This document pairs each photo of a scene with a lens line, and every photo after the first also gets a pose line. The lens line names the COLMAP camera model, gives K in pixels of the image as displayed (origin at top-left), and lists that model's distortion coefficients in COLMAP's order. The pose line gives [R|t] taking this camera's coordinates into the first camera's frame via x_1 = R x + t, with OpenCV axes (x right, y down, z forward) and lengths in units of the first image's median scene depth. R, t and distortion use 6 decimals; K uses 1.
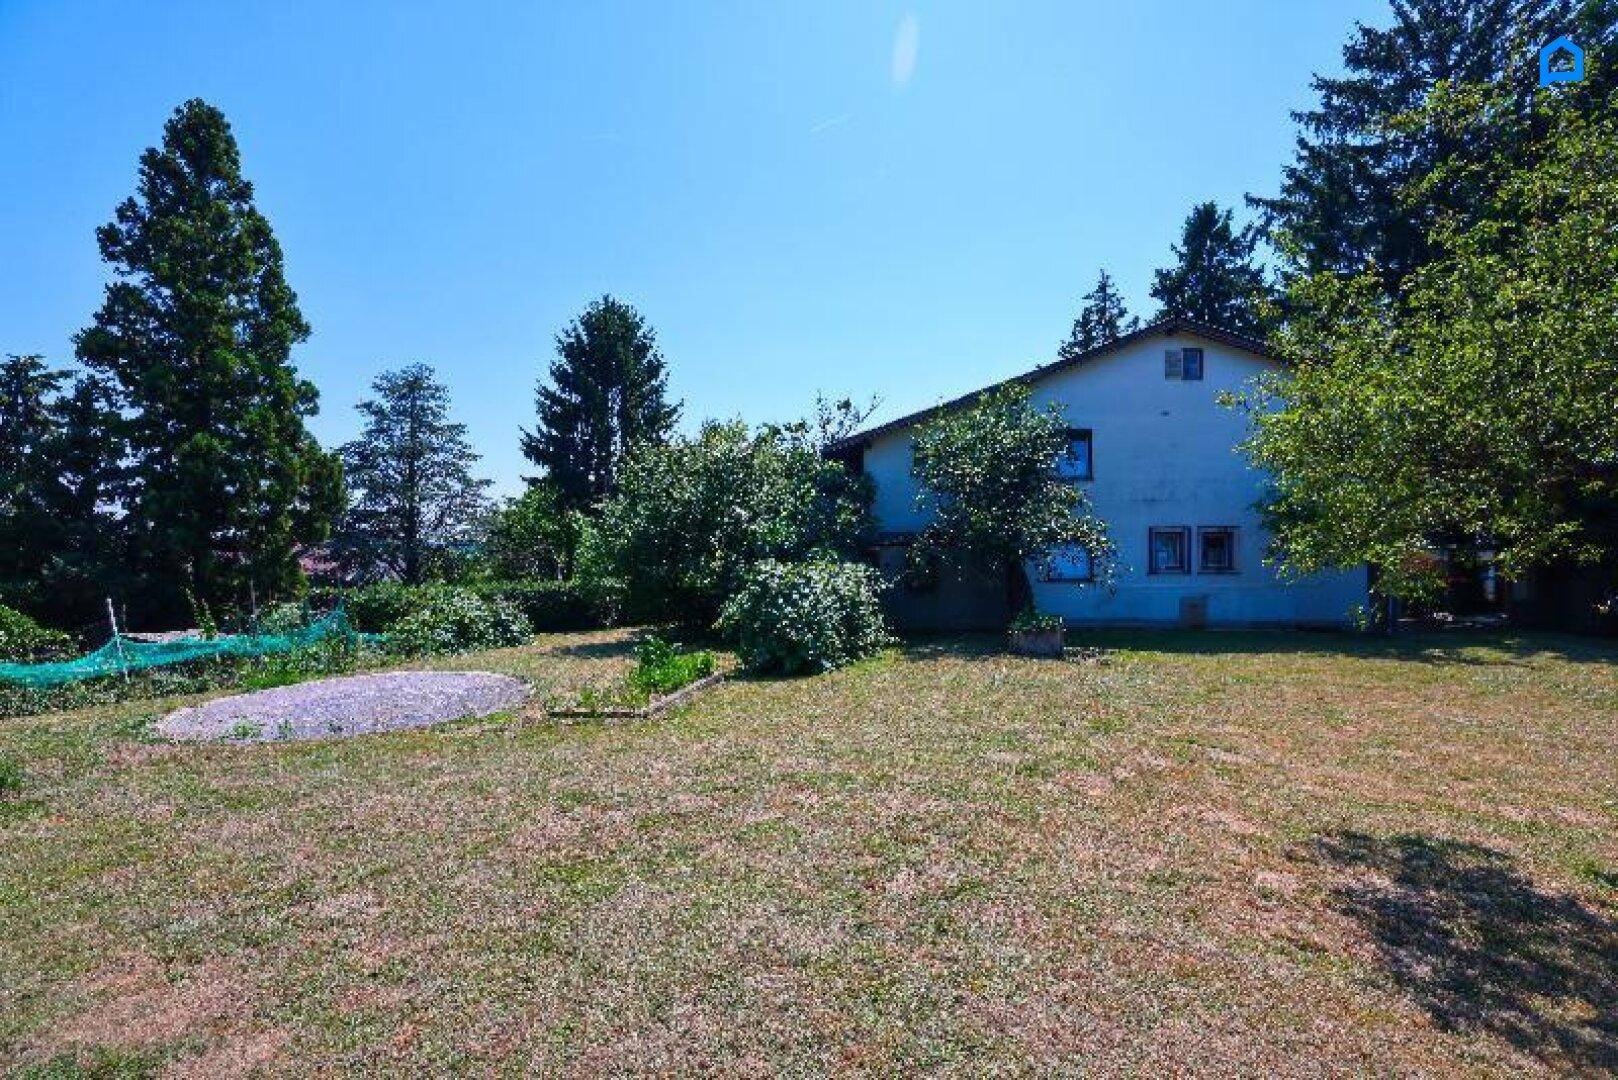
lens RADIAL K [[682.9, 0, 809.0], [0, 682.9, 540.0], [0, 0, 1]] dist [-0.058536, 0.018912]
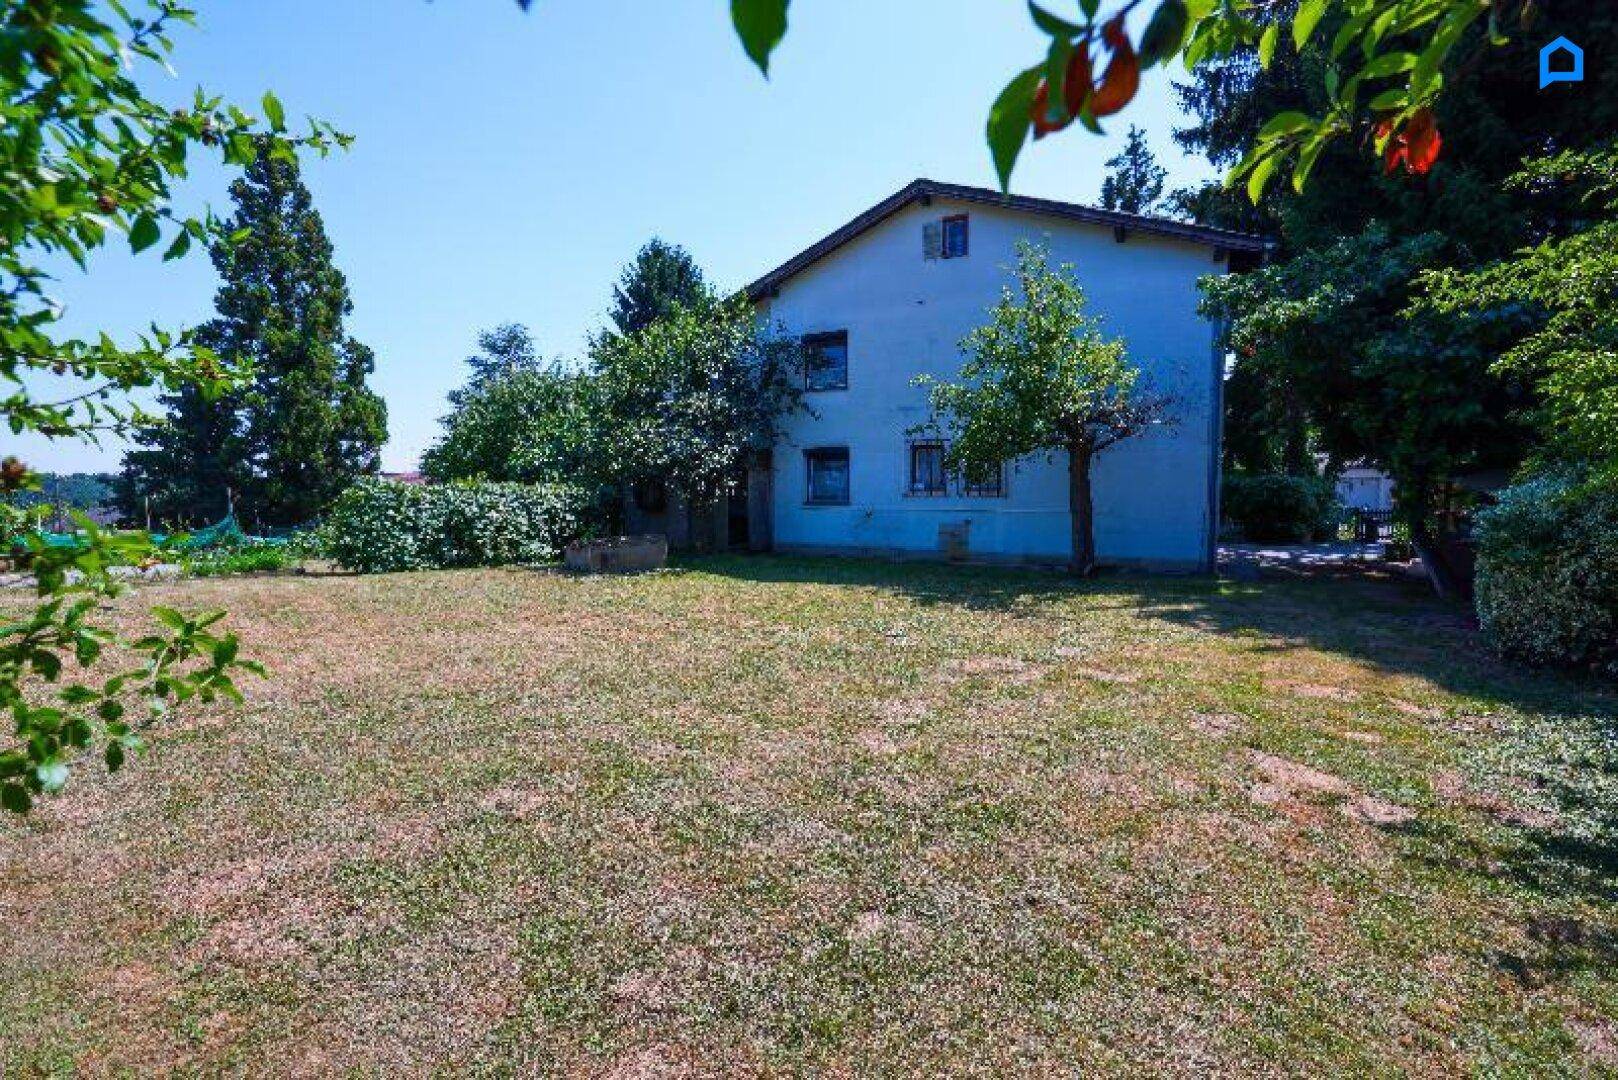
lens RADIAL K [[682.9, 0, 809.0], [0, 682.9, 540.0], [0, 0, 1]] dist [-0.058536, 0.018912]
pose [[0.924970, 0.029832, -0.378866, 0.717662], [0.005625, 0.995730, 0.092137, 0.024548], [0.379997, -0.087355, 0.920853, 0.152303]]
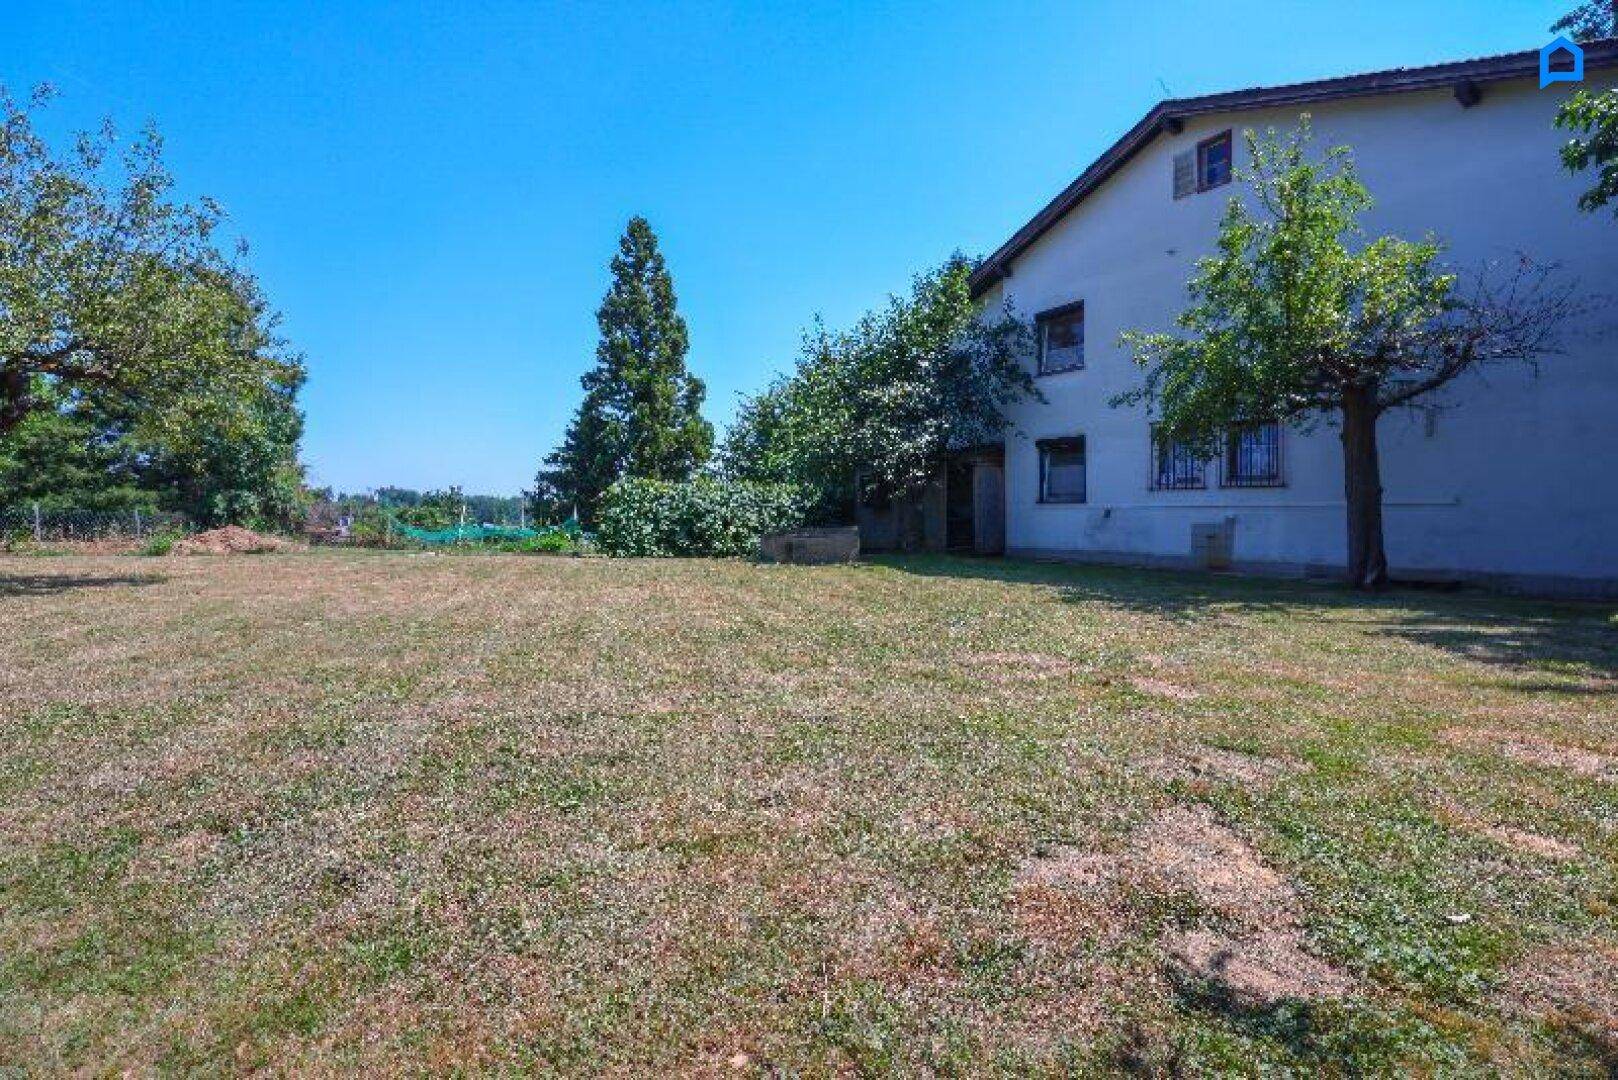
lens RADIAL K [[682.9, 0, 809.0], [0, 682.9, 540.0], [0, 0, 1]] dist [-0.058536, 0.018912]
pose [[0.637872, 0.034224, -0.769382, 0.814808], [0.012454, 0.998423, 0.054738, 0.058266], [0.770042, -0.044497, 0.636440, 0.273834]]
